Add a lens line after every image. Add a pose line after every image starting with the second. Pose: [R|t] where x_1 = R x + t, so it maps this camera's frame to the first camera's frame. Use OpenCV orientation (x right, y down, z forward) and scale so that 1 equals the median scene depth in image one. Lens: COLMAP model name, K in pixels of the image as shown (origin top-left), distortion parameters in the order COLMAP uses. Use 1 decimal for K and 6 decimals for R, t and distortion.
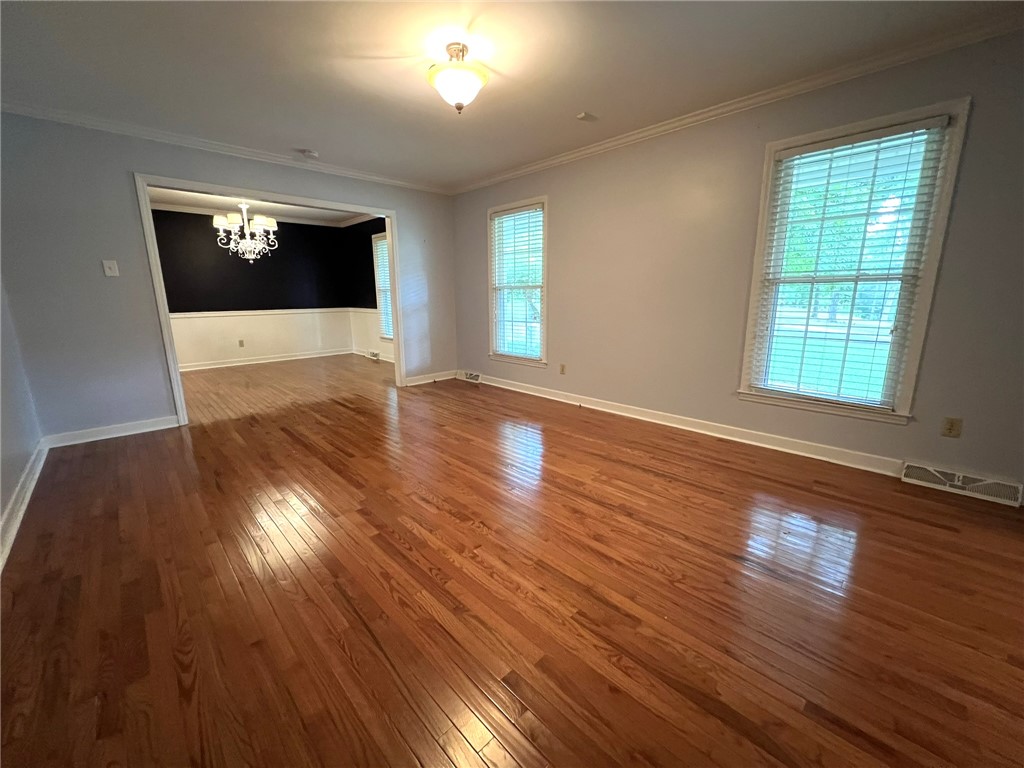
lens RADIAL K [[410.8, 0, 509.9], [0, 410.8, 380.8], [0, 0, 1]] dist [-0.003175, -0.000025]
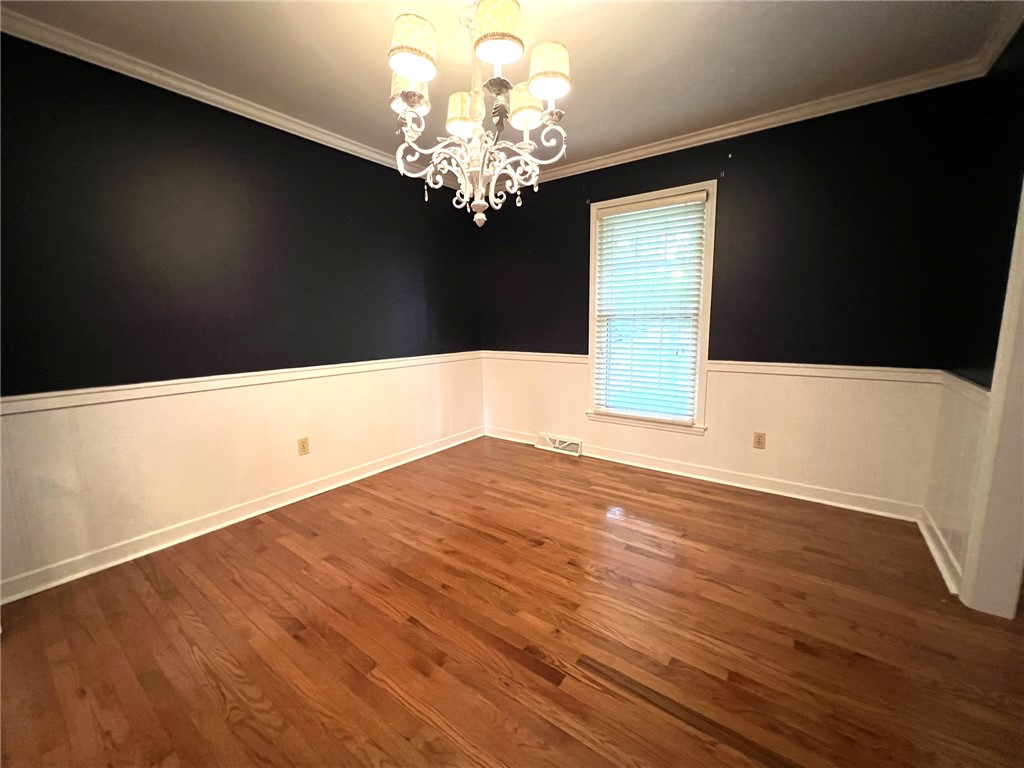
lens RADIAL K [[424.8, 0, 509.6], [0, 424.8, 386.9], [0, 0, 1]] dist [0.000377, -0.000006]
pose [[0.982927, -0.032708, 0.181065, -0.528876], [0.044796, 0.997003, -0.063080, -0.113750], [-0.178459, 0.070114, 0.981446, 0.549094]]
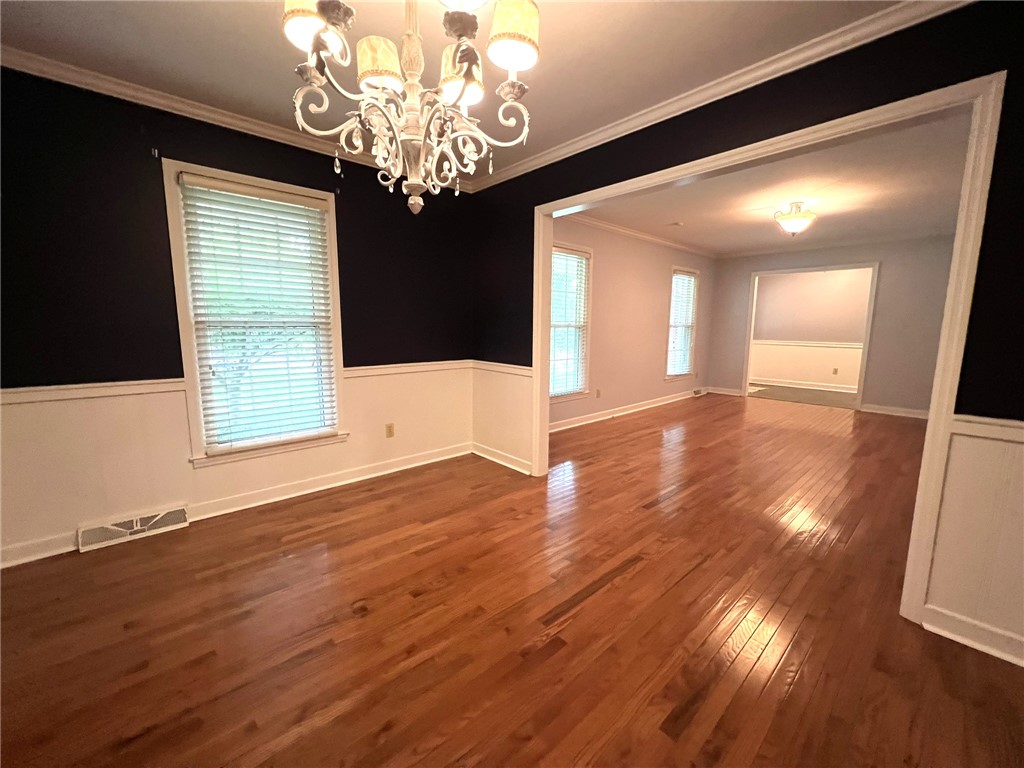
lens RADIAL K [[420.5, 0, 512.0], [0, 420.5, 384.0], [0, 0, 1]] dist [-0.002370, -0.000128]
pose [[-0.014391, -0.130896, 0.991292, -0.900069], [0.209563, 0.968981, 0.130992, -0.224880], [-0.977689, 0.209624, 0.013486, 1.019522]]
